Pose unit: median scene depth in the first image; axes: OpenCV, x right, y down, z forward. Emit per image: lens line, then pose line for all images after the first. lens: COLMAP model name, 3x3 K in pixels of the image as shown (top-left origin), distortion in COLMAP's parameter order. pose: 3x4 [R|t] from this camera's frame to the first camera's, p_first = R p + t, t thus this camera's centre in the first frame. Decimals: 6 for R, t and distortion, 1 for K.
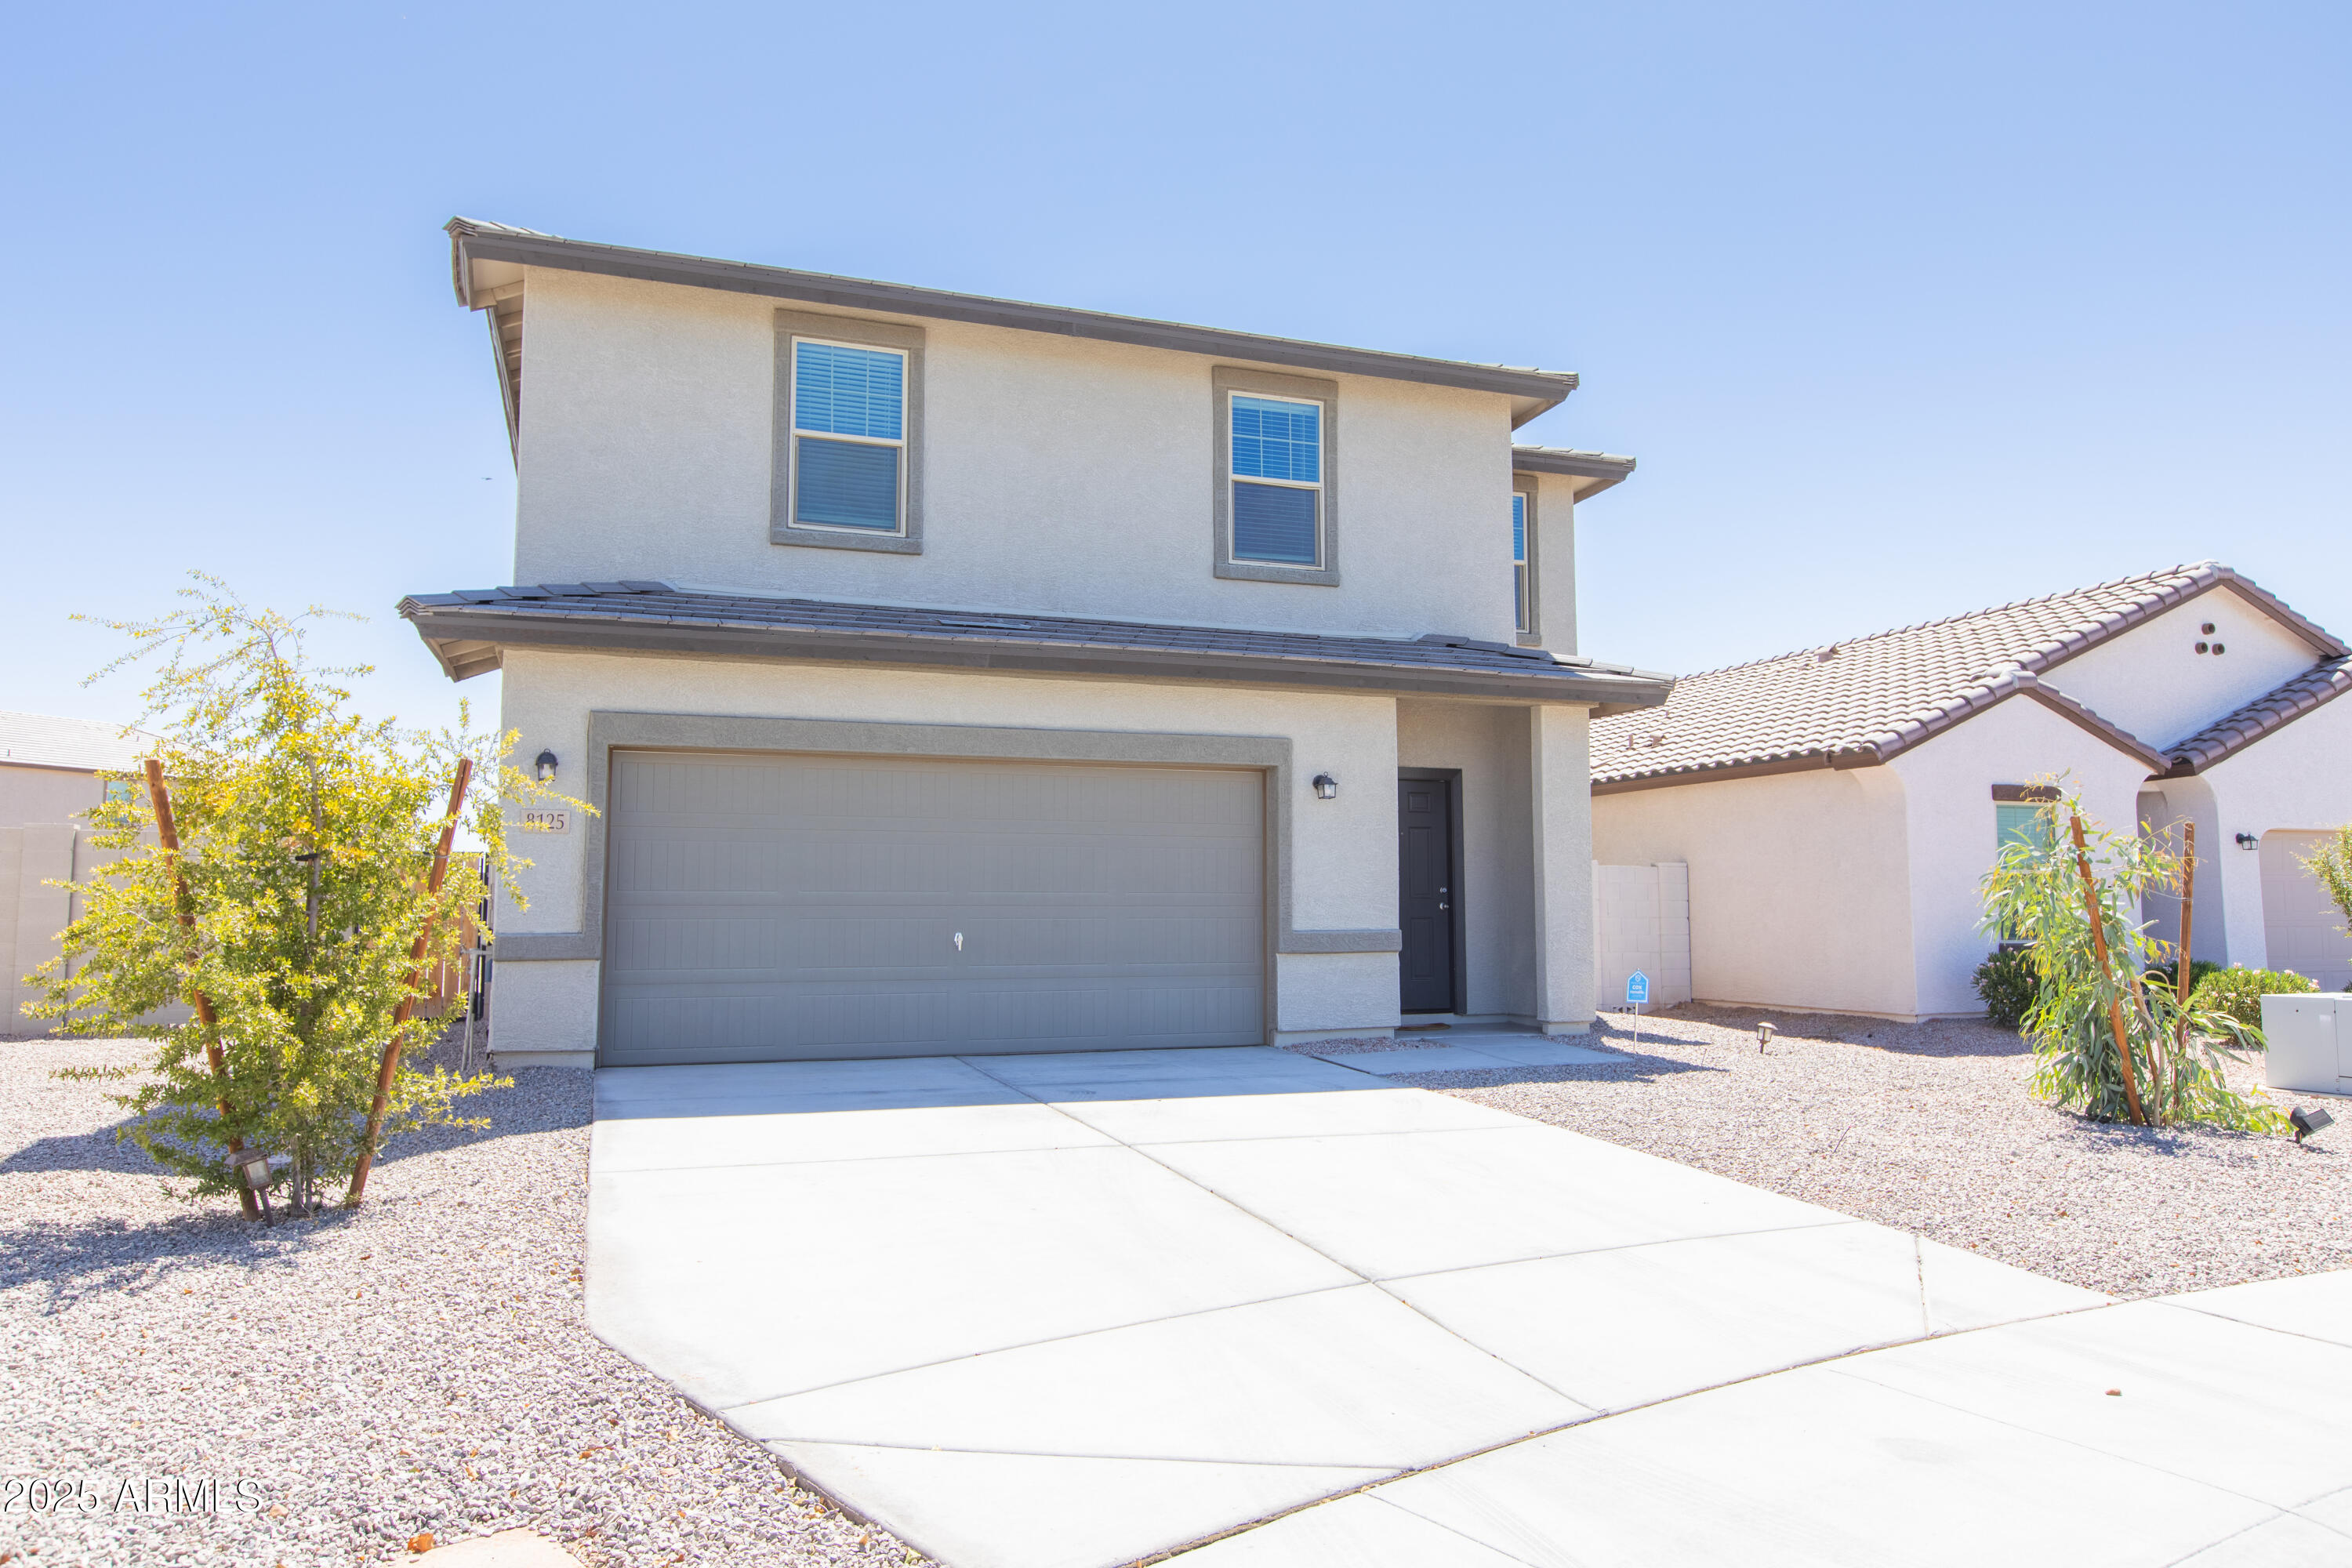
lens RADIAL K [[1555.3, 0, 1199.2], [0, 1555.3, 734.0], [0, 0, 1]] dist [0.009391, -0.013367]
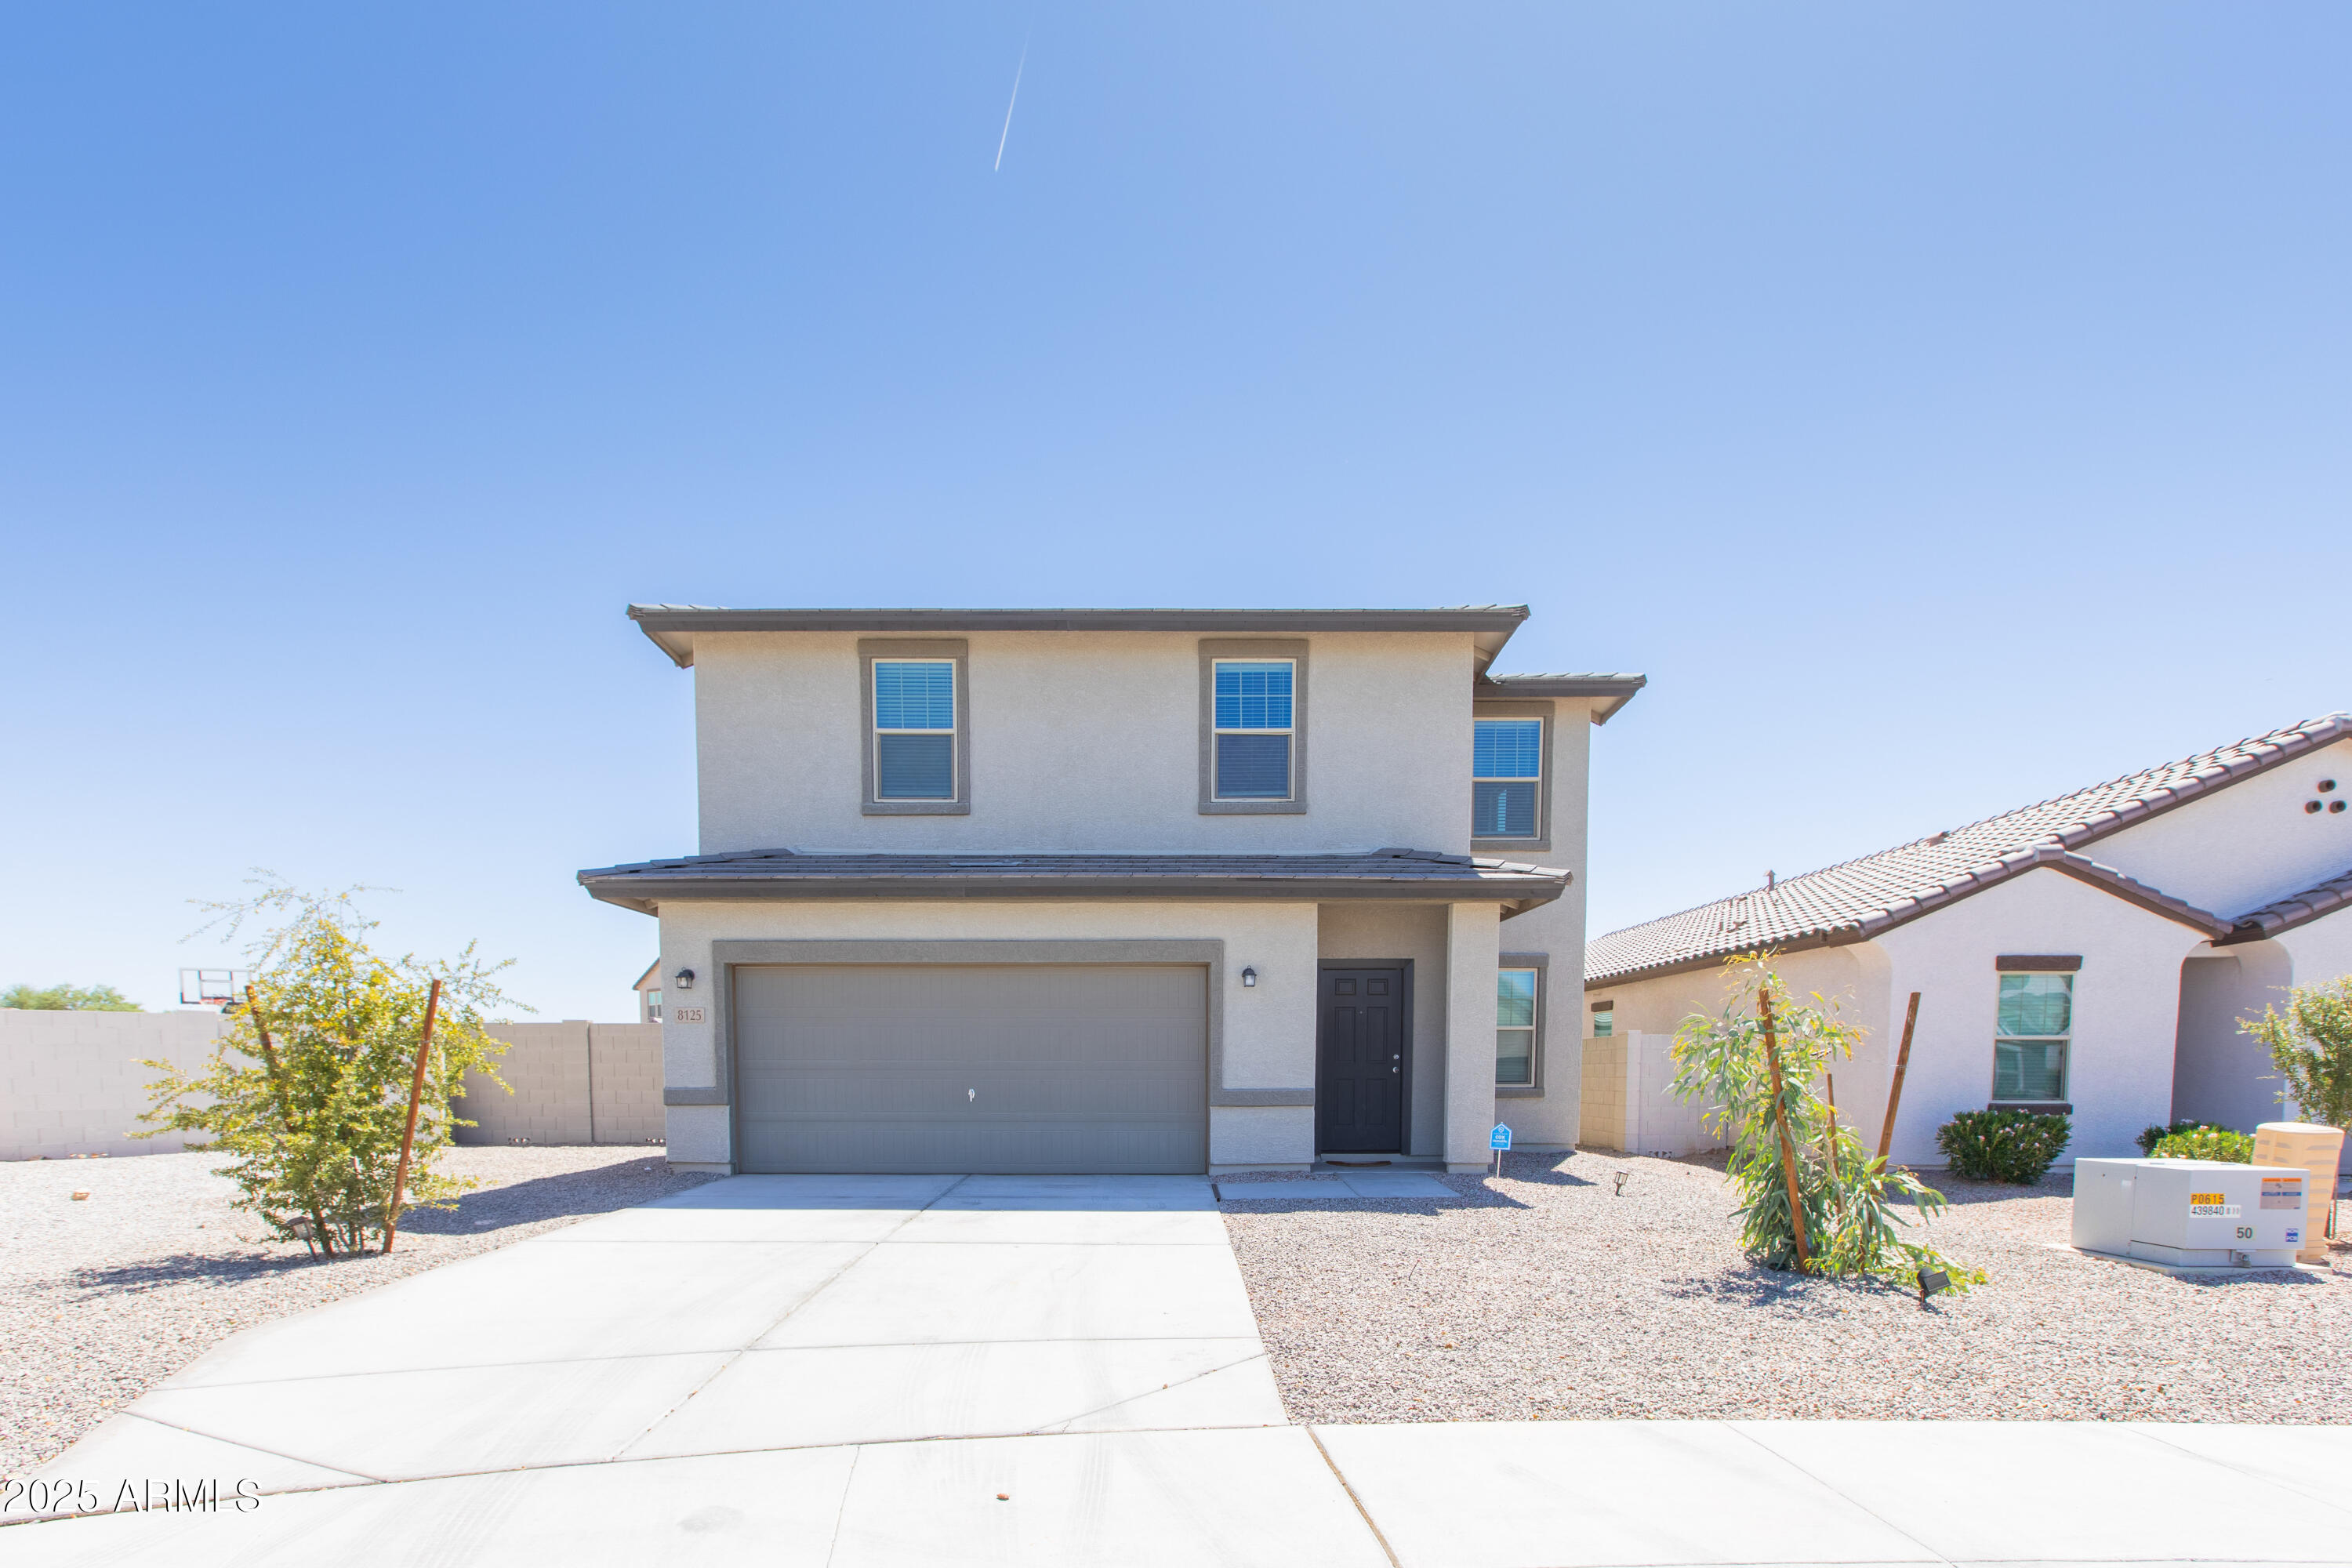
lens RADIAL K [[1090.1, 0, 1178.8], [0, 1090.1, 1136.5], [0, 0, 1]] dist [-0.001252, 0.001338]
pose [[0.937307, 0.022018, -0.347808, 0.329031], [0.038737, 0.985236, 0.166761, 0.010951], [0.346345, -0.169779, 0.922616, 0.125969]]
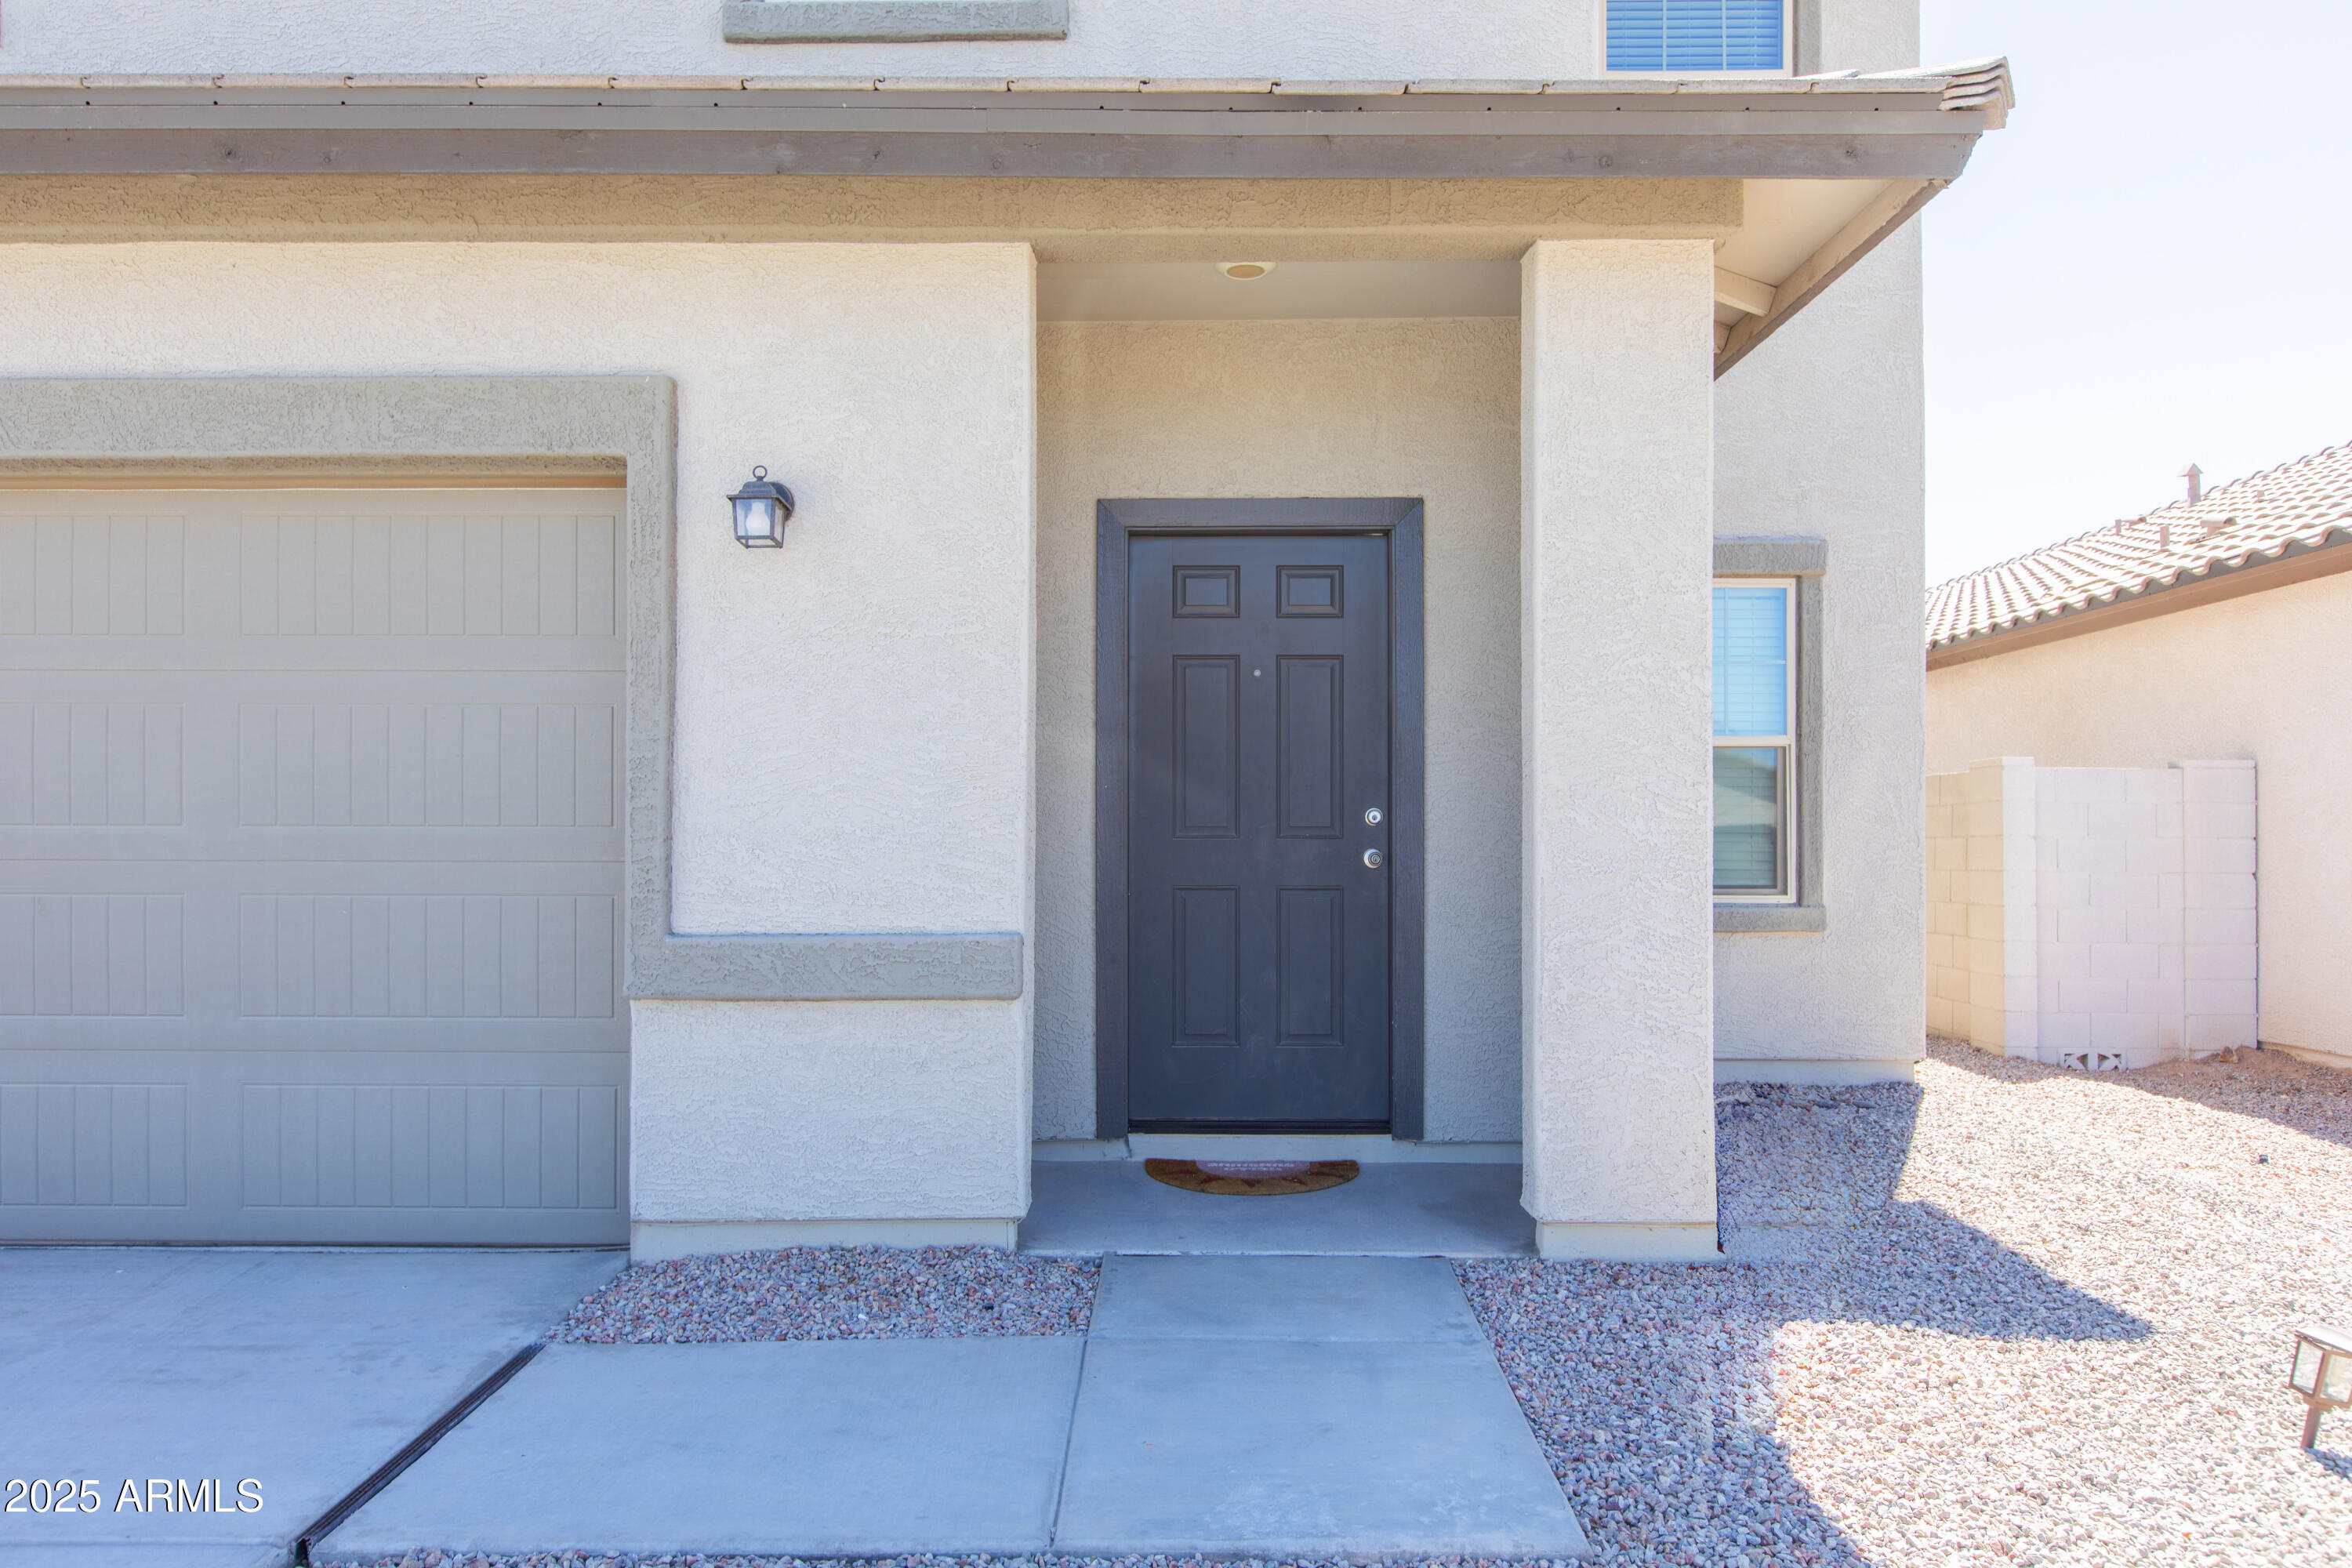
lens RADIAL K [[1522.0, 0, 1188.2], [0, 1522.0, 822.8], [0, 0, 1]] dist [-0.001282, -0.002165]
pose [[0.932066, -0.005111, -0.362252, 0.274858], [0.040451, 0.995116, 0.090039, 0.072461], [0.360023, -0.098575, 0.927721, 0.694983]]
